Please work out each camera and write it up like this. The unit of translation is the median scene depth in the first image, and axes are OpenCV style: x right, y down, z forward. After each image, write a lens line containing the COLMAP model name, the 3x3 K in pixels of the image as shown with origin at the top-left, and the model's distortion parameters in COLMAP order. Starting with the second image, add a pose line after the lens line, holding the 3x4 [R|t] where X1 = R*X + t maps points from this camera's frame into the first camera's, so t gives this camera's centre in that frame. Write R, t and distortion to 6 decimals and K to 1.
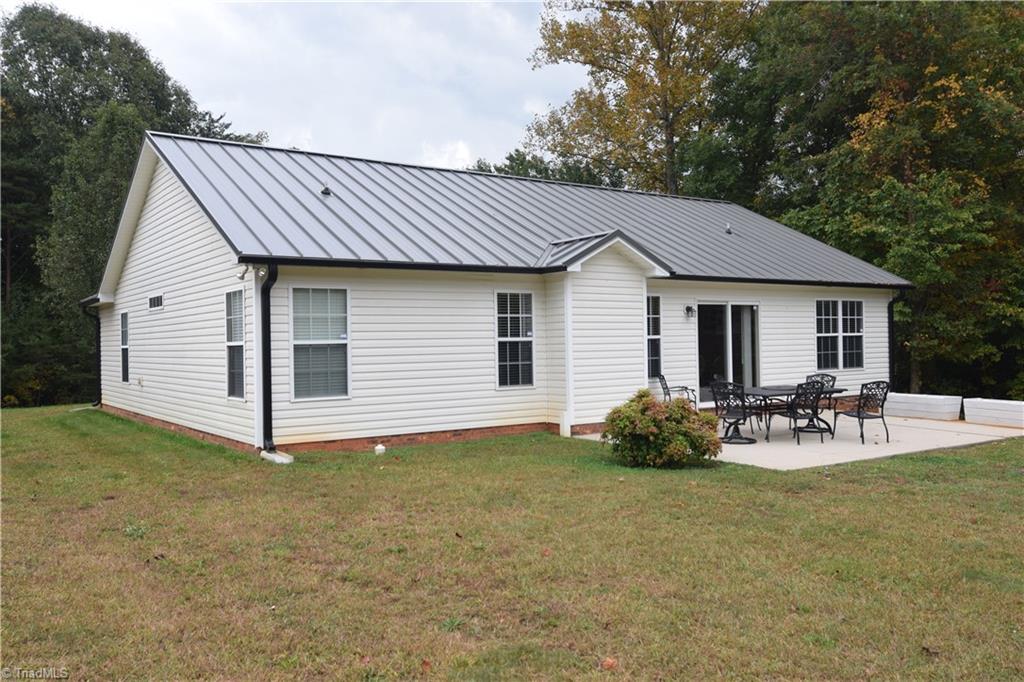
lens RADIAL K [[847.7, 0, 512.0], [0, 847.7, 341.0], [0, 0, 1]] dist [-0.001325, -0.001240]
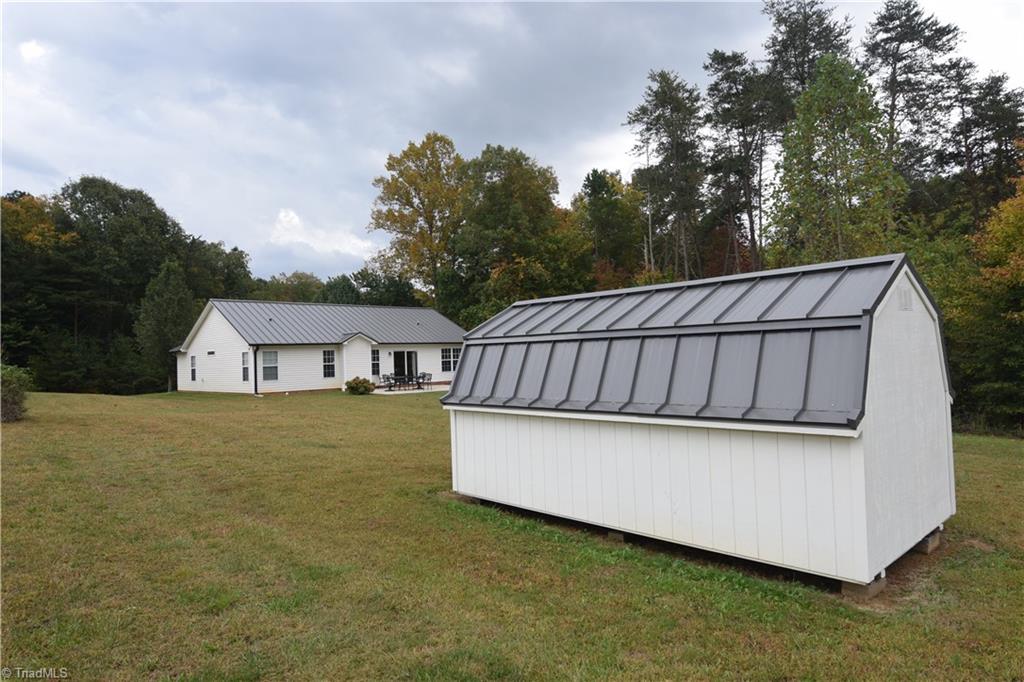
lens RADIAL K [[623.9, 0, 512.0], [0, 623.9, 341.0], [0, 0, 1]] dist [0.000259, -0.000084]
pose [[0.984677, -0.010162, 0.174091, 0.251955], [0.015206, 0.999502, -0.027663, -0.011166], [-0.173723, 0.029886, 0.984341, -1.384311]]
